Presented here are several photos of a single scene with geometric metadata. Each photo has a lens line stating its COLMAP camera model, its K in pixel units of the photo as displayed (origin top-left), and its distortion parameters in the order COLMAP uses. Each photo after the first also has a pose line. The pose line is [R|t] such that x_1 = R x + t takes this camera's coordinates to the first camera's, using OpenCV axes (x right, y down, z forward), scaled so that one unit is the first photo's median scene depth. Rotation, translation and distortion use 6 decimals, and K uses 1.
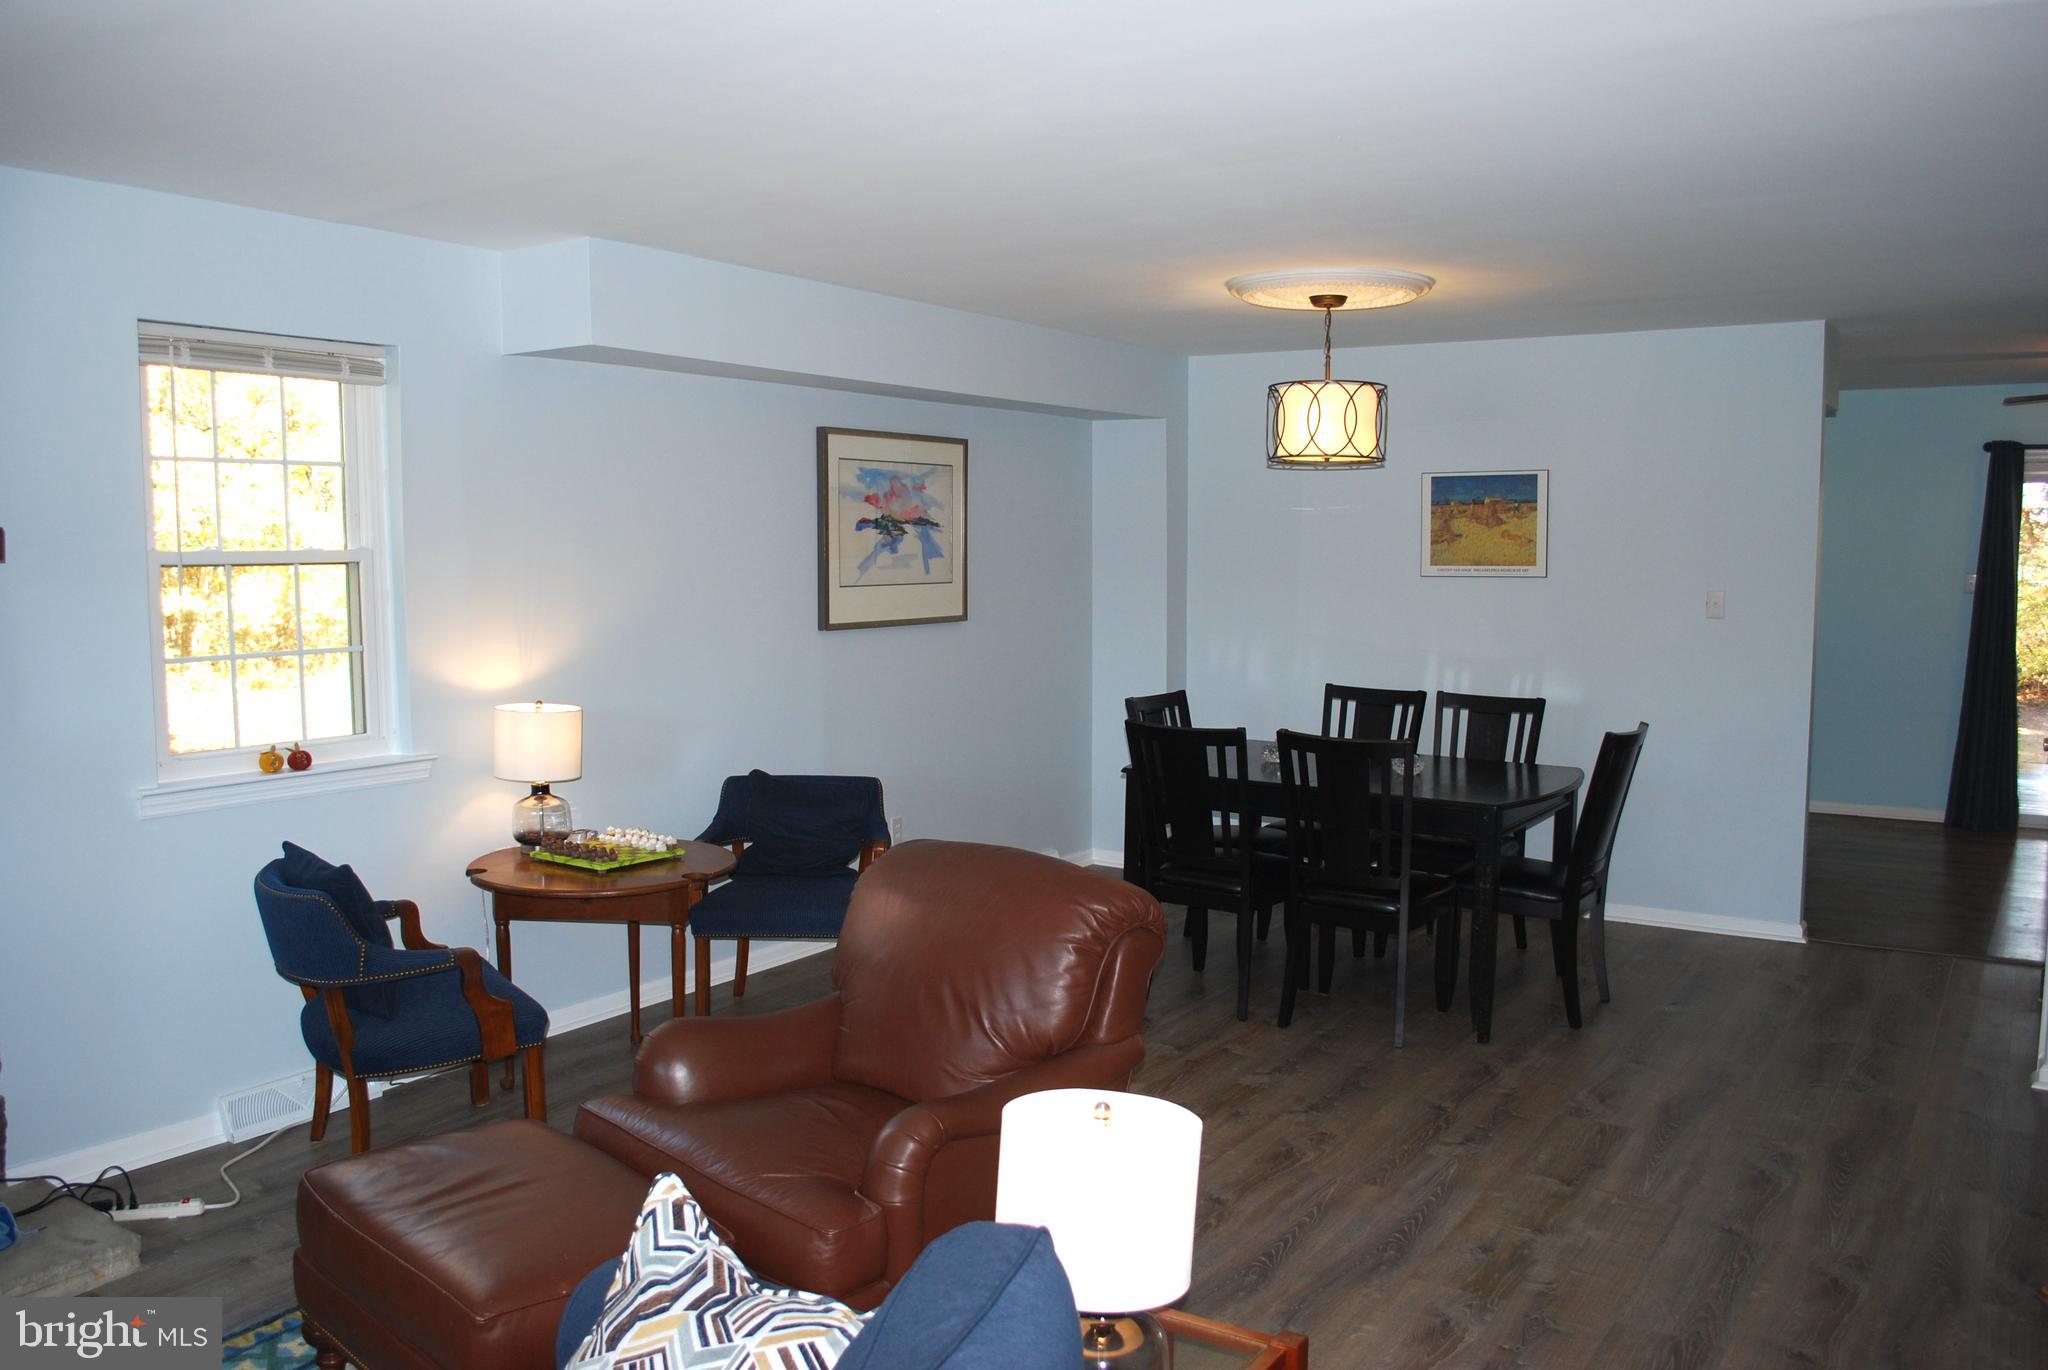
lens RADIAL K [[1626.0, 0, 1035.4], [0, 1626.0, 692.5], [0, 0, 1]] dist [-0.080342, 0.011331]
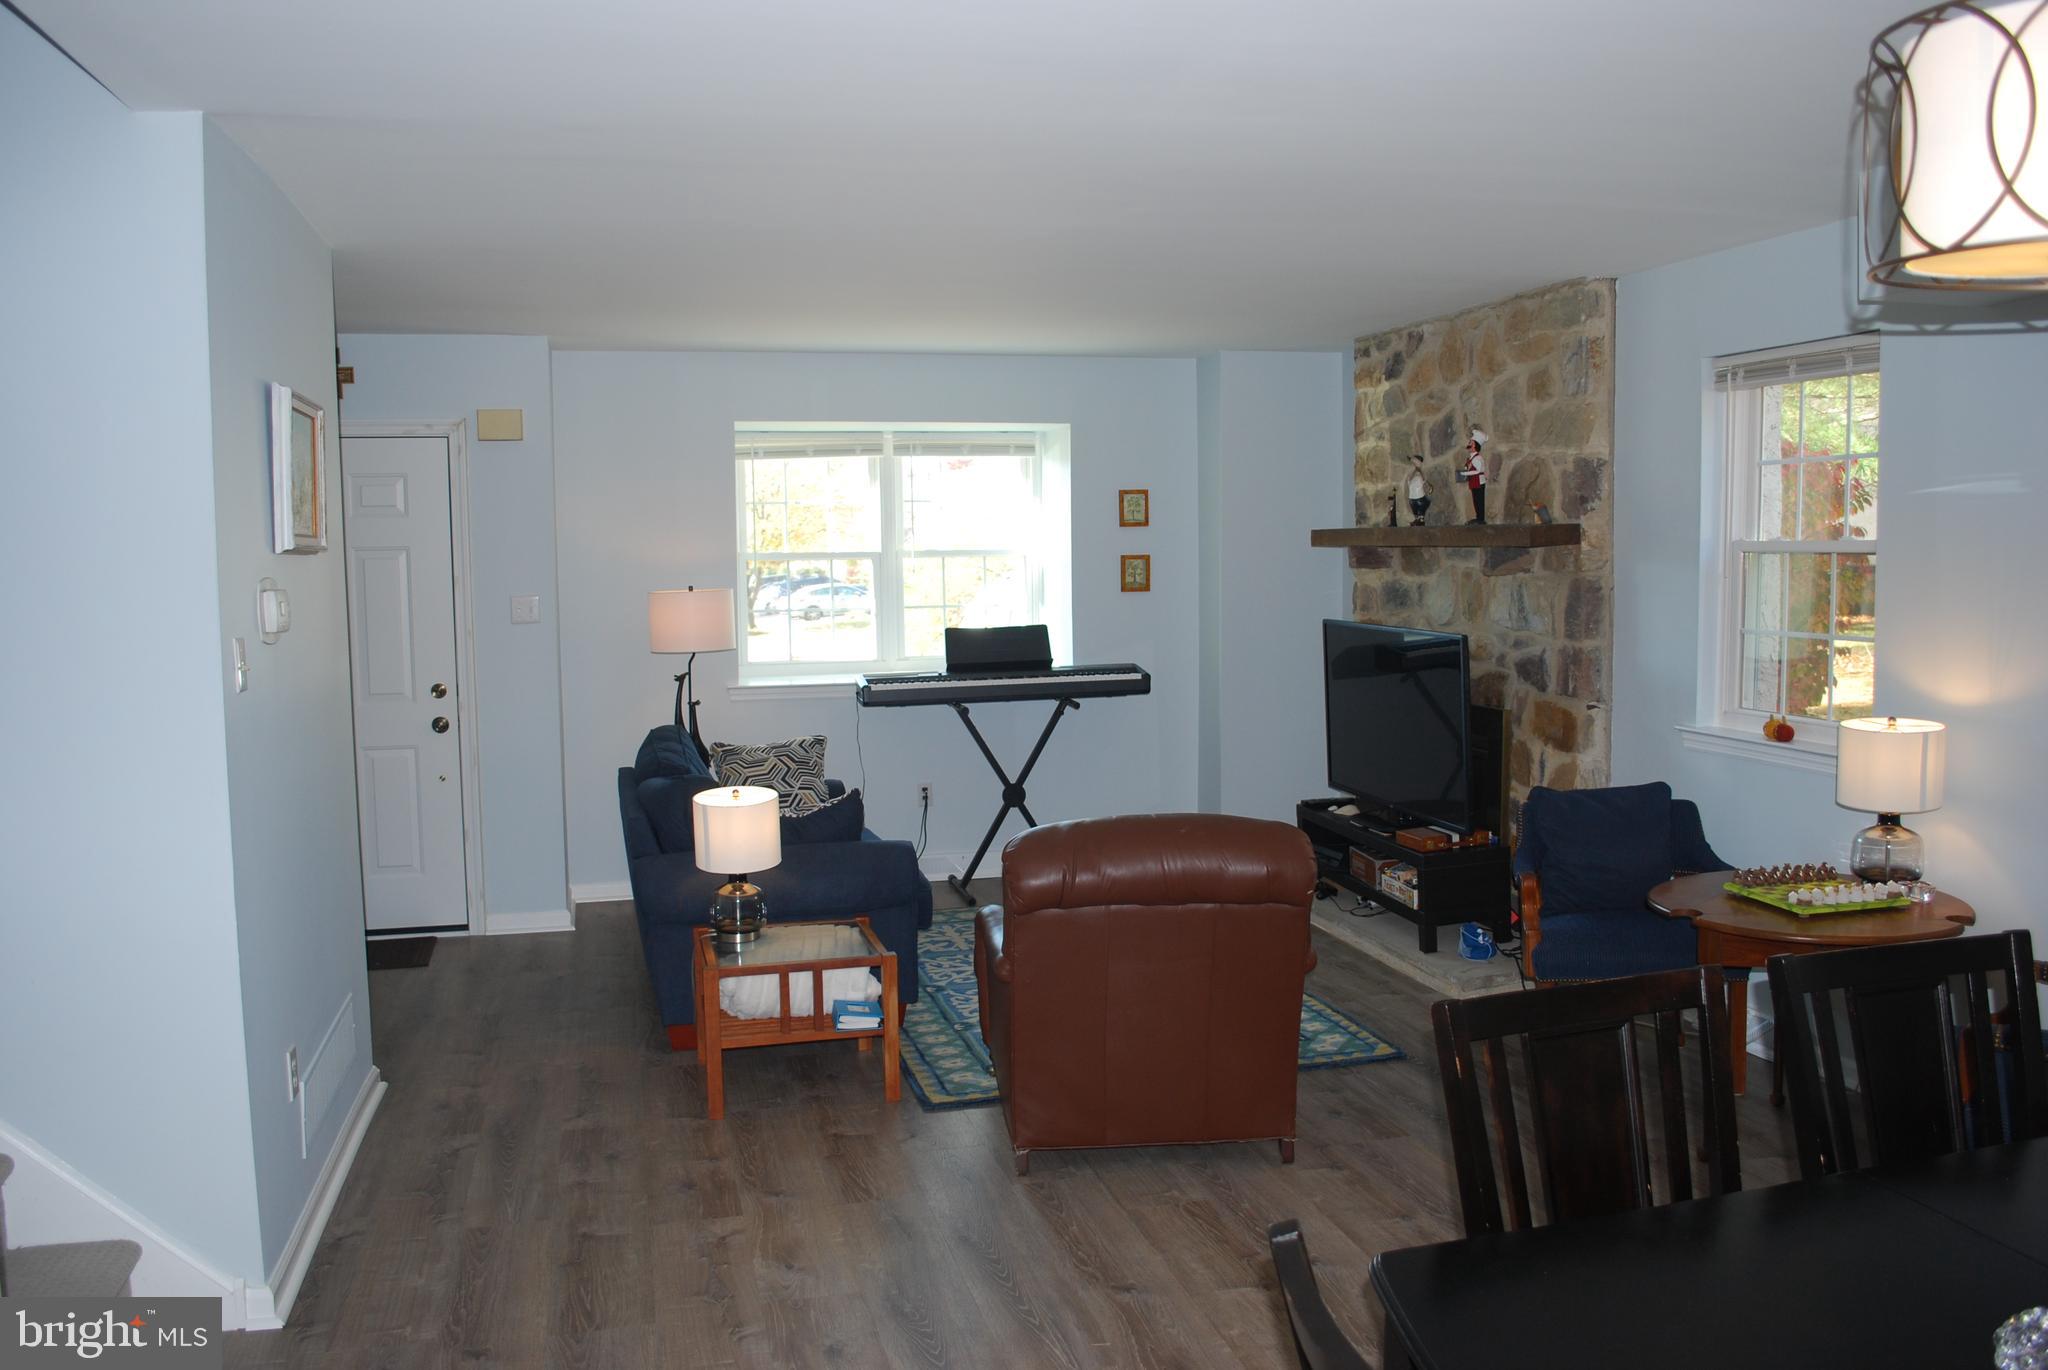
lens RADIAL K [[1626.0, 0, 1035.4], [0, 1626.0, 692.5], [0, 0, 1]] dist [-0.080342, 0.011331]
pose [[-0.675837, 0.077276, -0.732989, 0.695822], [-0.054264, 0.986573, 0.154044, -0.127288], [0.735051, 0.143883, -0.662569, 1.363416]]
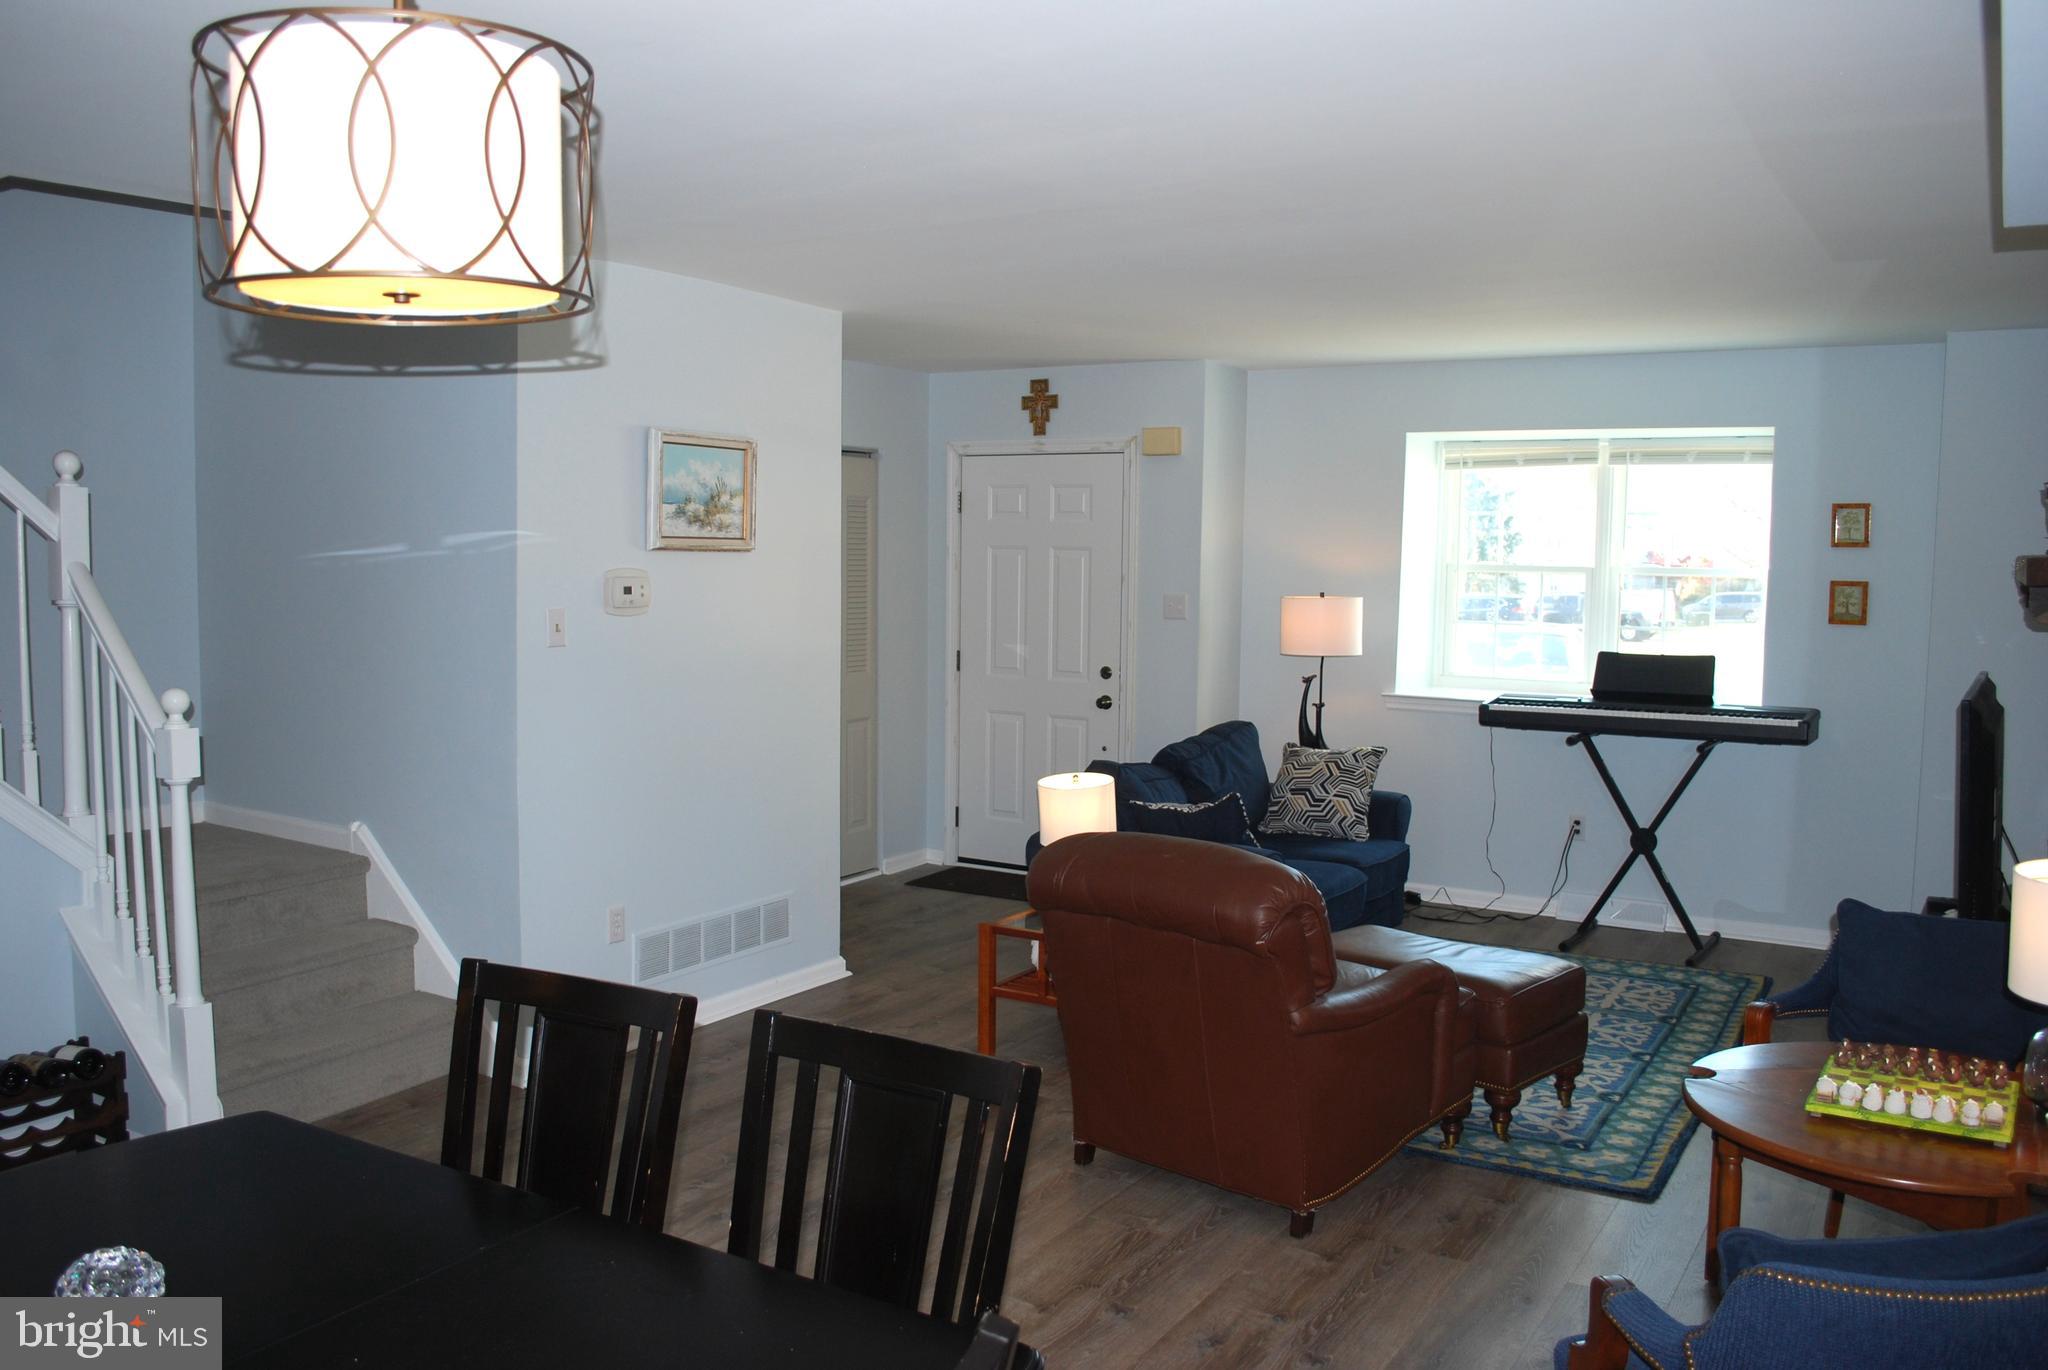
lens RADIAL K [[1626.0, 0, 1035.4], [0, 1626.0, 692.5], [0, 0, 1]] dist [-0.080342, 0.011331]
pose [[-0.999614, -0.008787, -0.026341, 0.085120], [-0.013386, 0.983596, 0.179887, -0.160459], [0.024328, 0.180170, -0.983335, 1.683870]]
